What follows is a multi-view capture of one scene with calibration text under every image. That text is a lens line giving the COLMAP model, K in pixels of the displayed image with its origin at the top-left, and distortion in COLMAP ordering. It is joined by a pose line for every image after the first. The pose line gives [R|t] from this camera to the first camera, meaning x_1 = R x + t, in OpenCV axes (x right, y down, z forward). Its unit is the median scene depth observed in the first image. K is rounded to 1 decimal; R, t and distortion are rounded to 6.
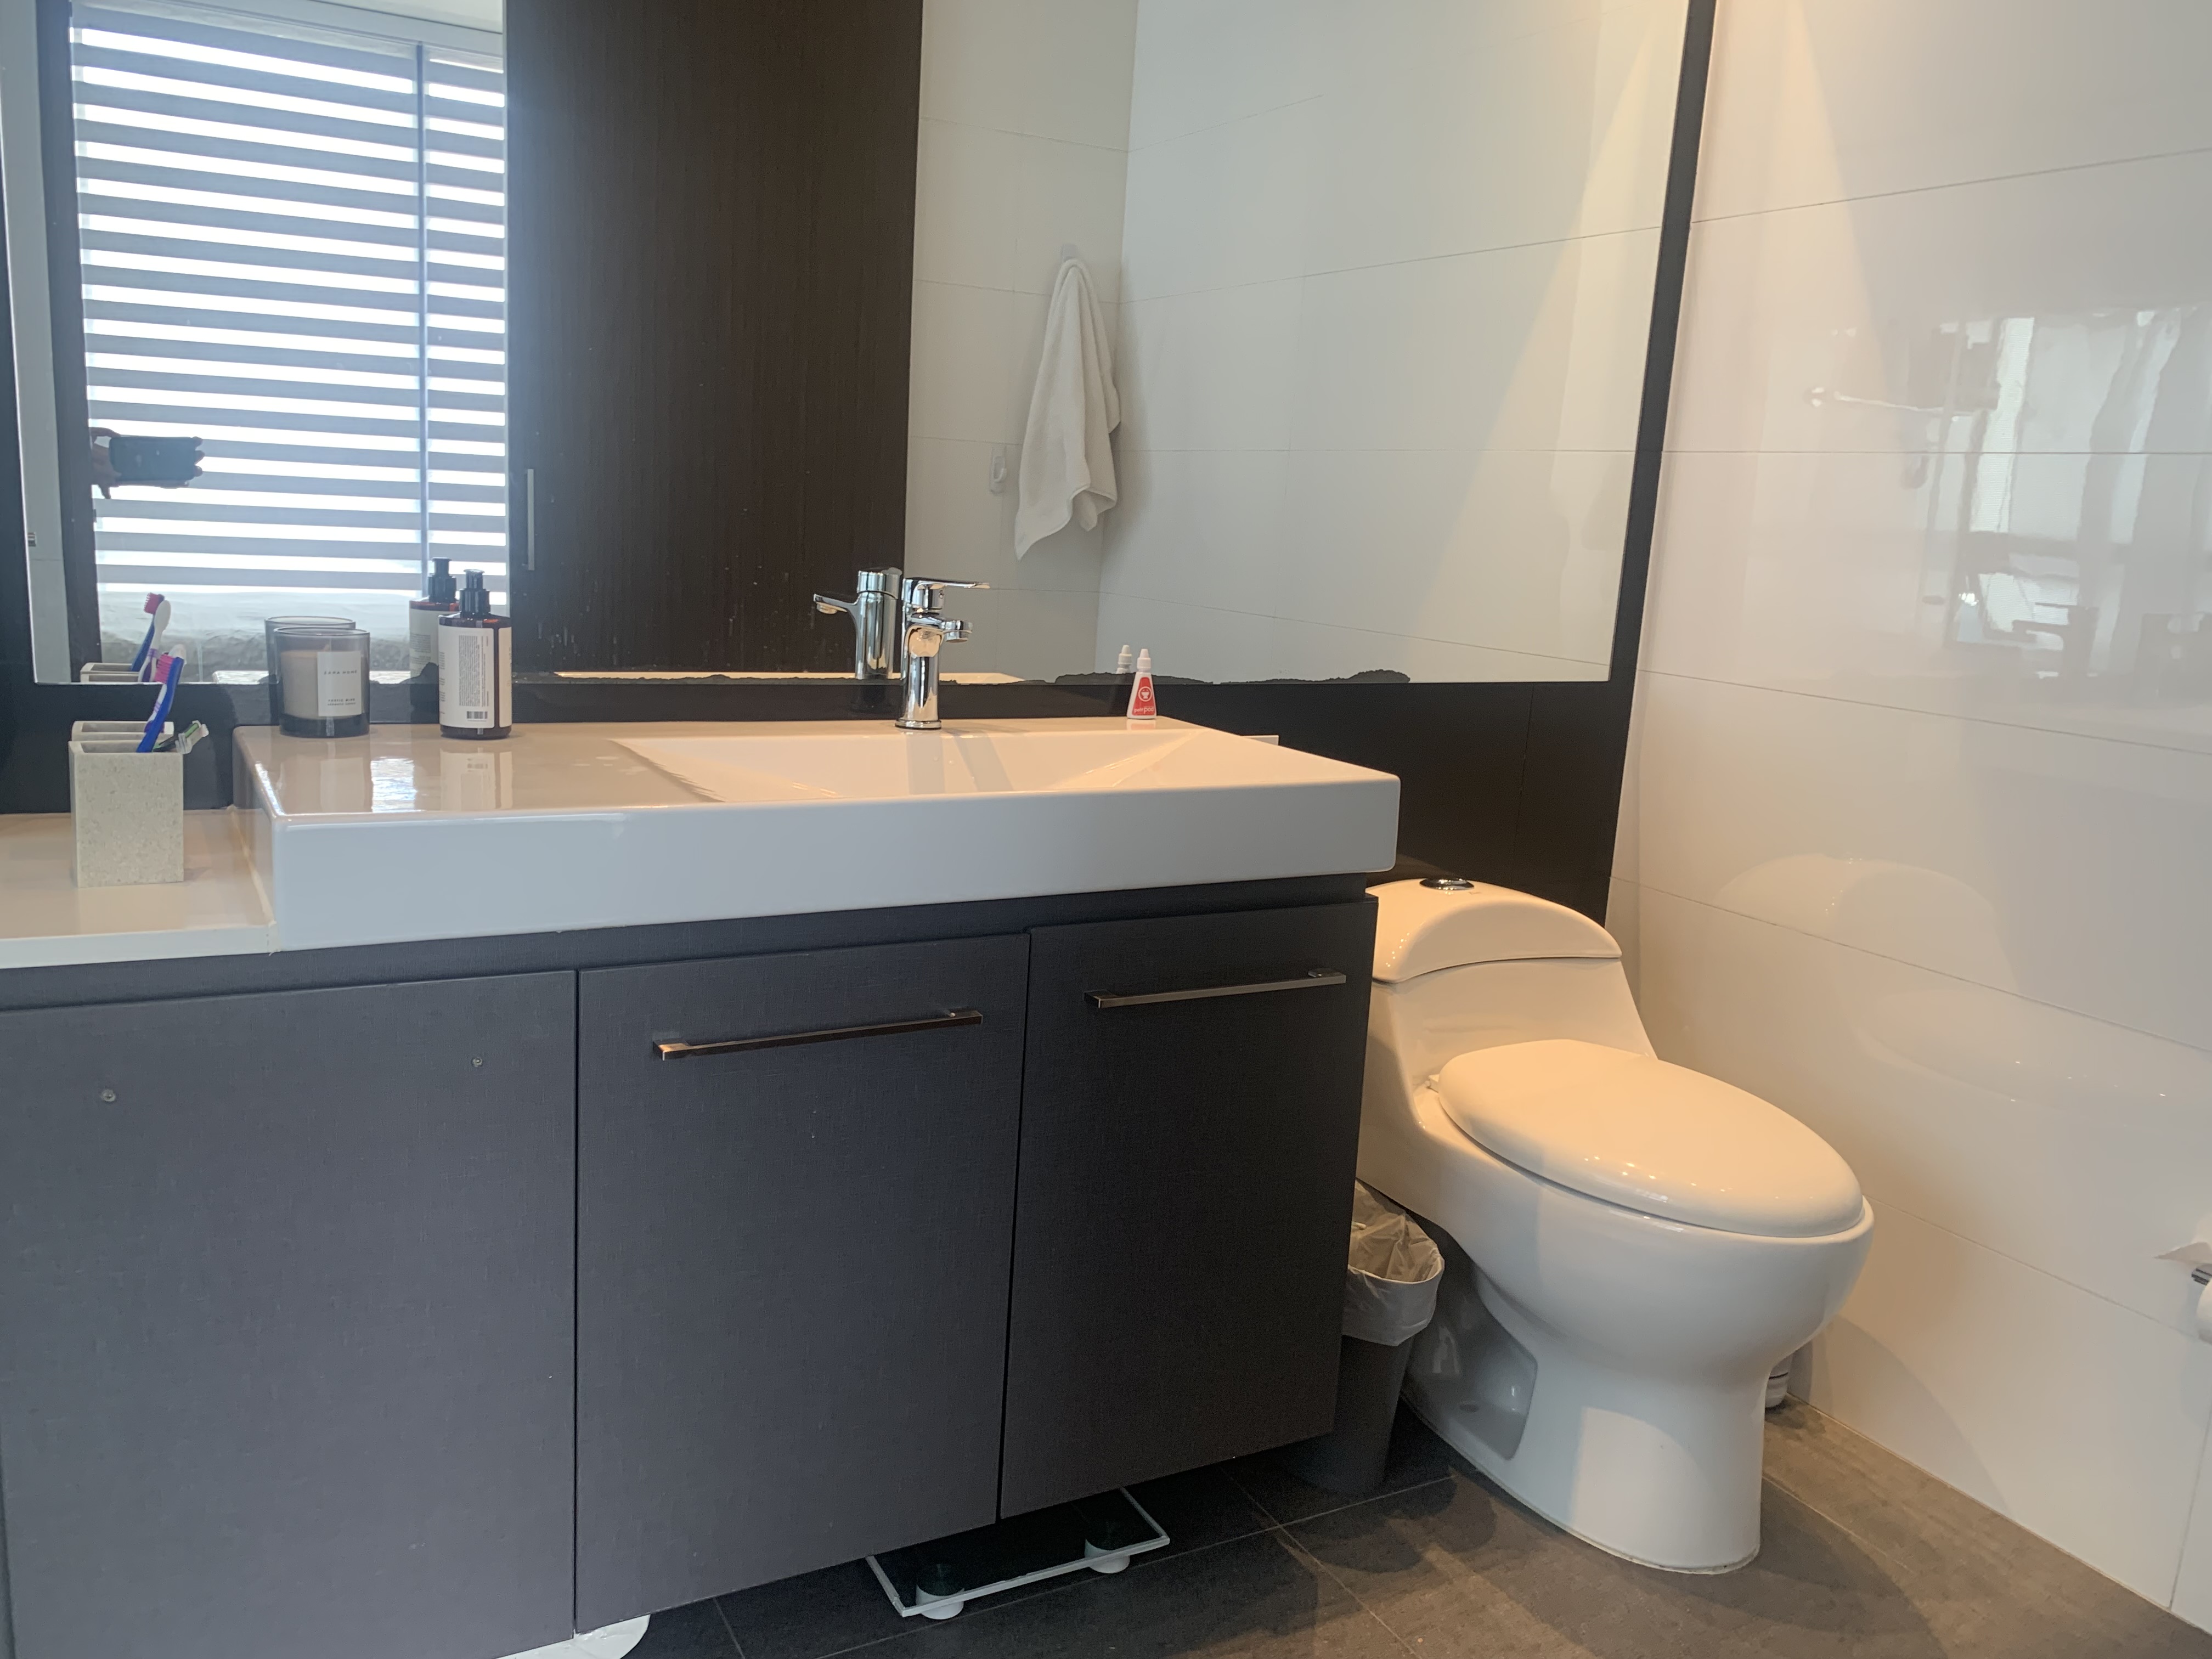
lens RADIAL K [[1758.9, 0, 1102.2], [0, 1758.9, 831.4], [0, 0, 1]] dist [0.072143, -0.092454]
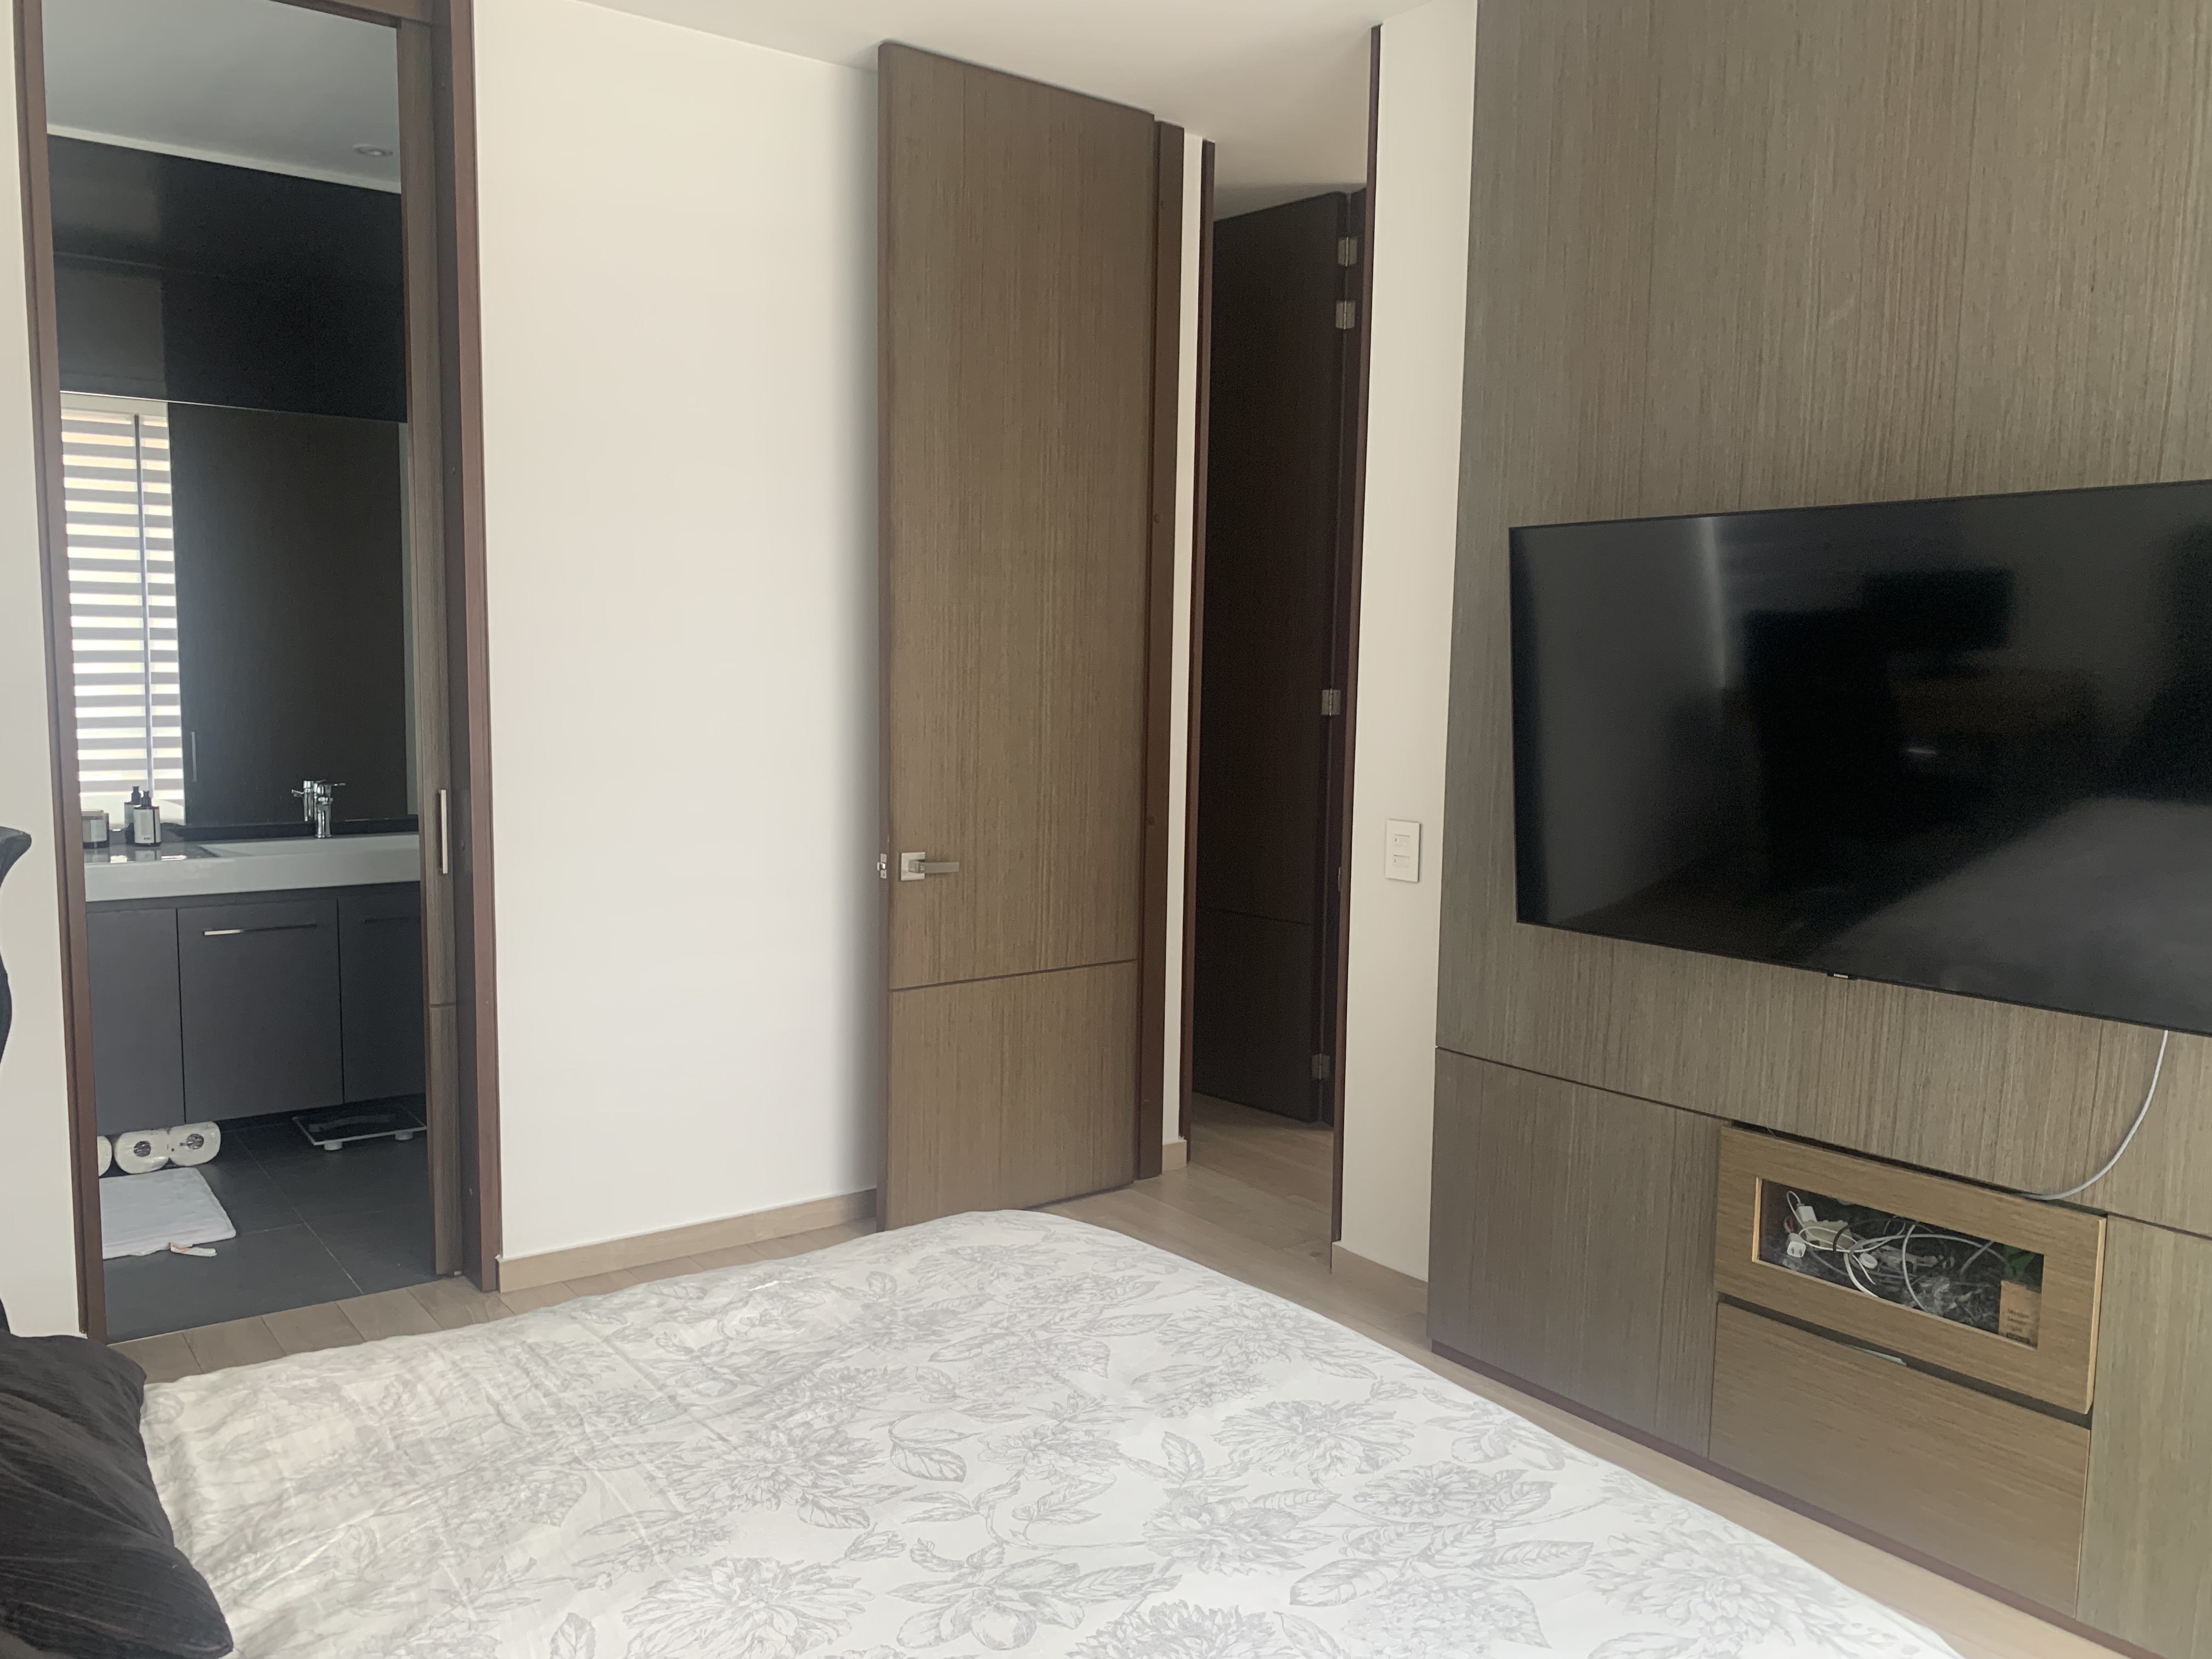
lens RADIAL K [[1699.3, 0, 1107.2], [0, 1699.3, 847.8], [0, 0, 1]] dist [0.002181, 0.004174]
pose [[0.988688, -0.052192, 0.140612, 0.811204], [0.062543, 0.995569, -0.070224, 0.243340], [-0.136324, 0.078224, 0.987571, -1.974571]]
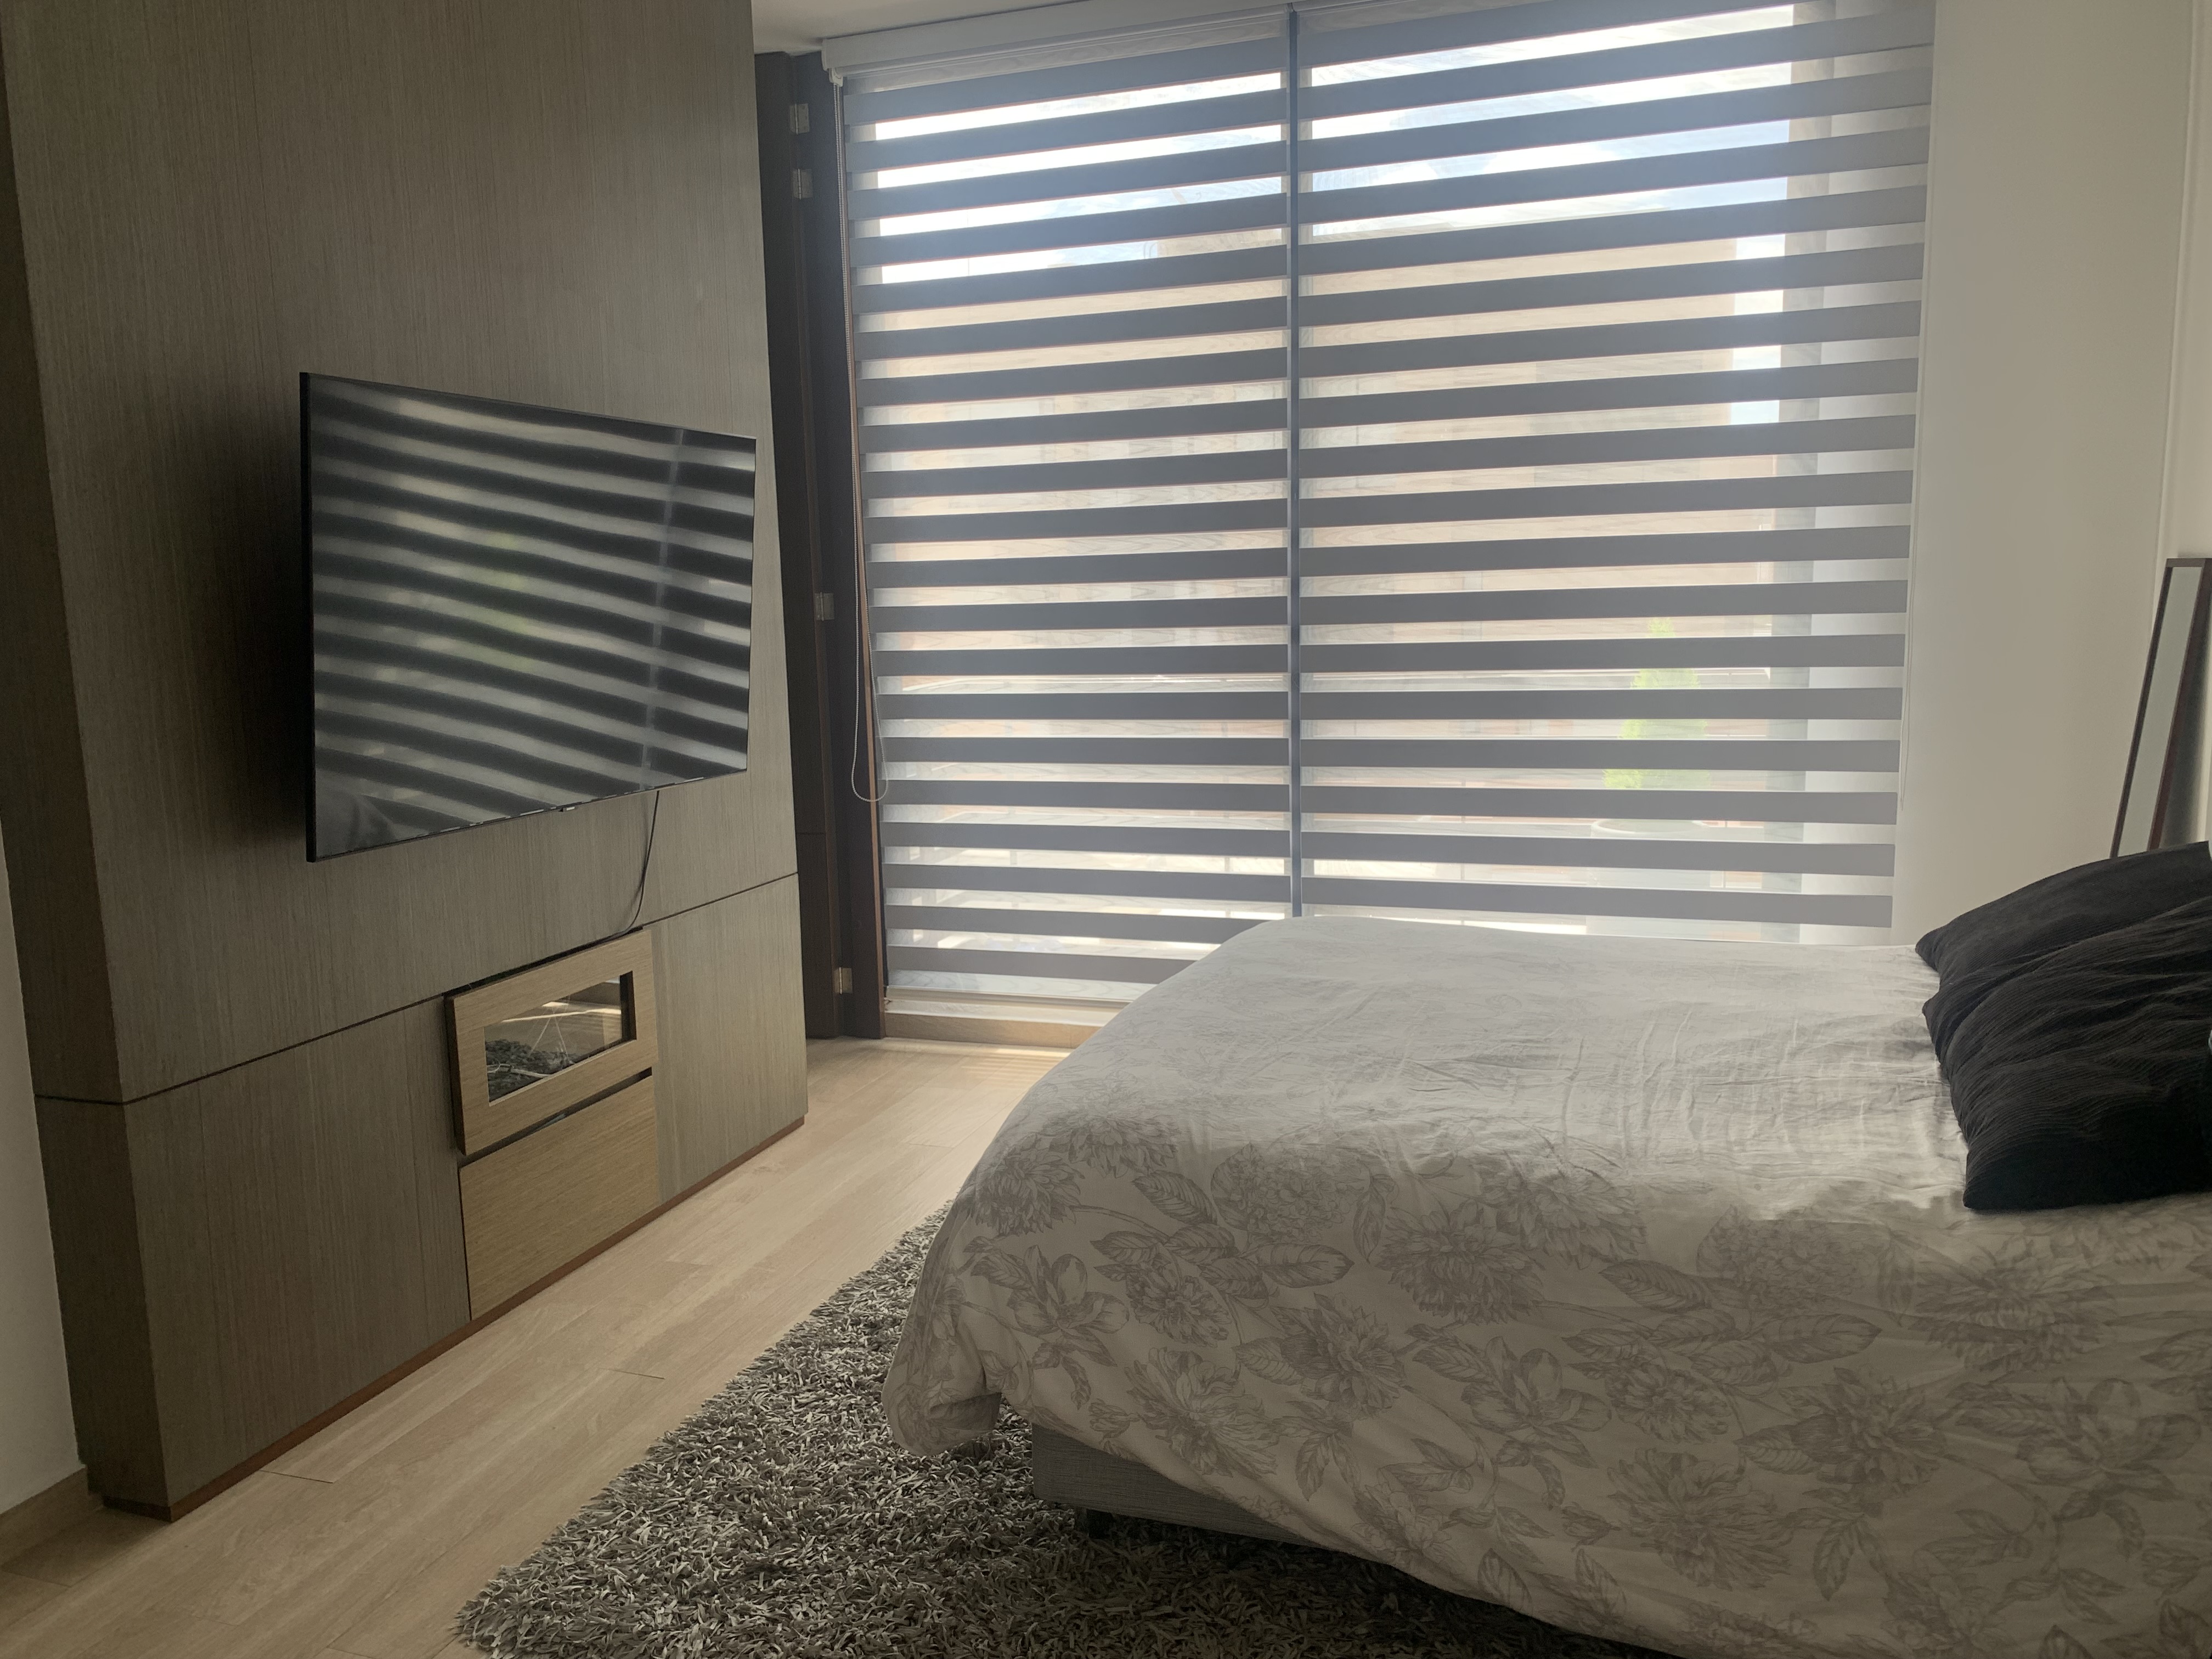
lens RADIAL K [[1699.3, 0, 1107.2], [0, 1699.3, 847.8], [0, 0, 1]] dist [0.002181, 0.004174]
pose [[-0.674470, -0.148644, 0.723184, -1.509348], [0.127391, 0.941401, 0.312306, -0.864020], [-0.727229, 0.302768, -0.616011, 3.947615]]
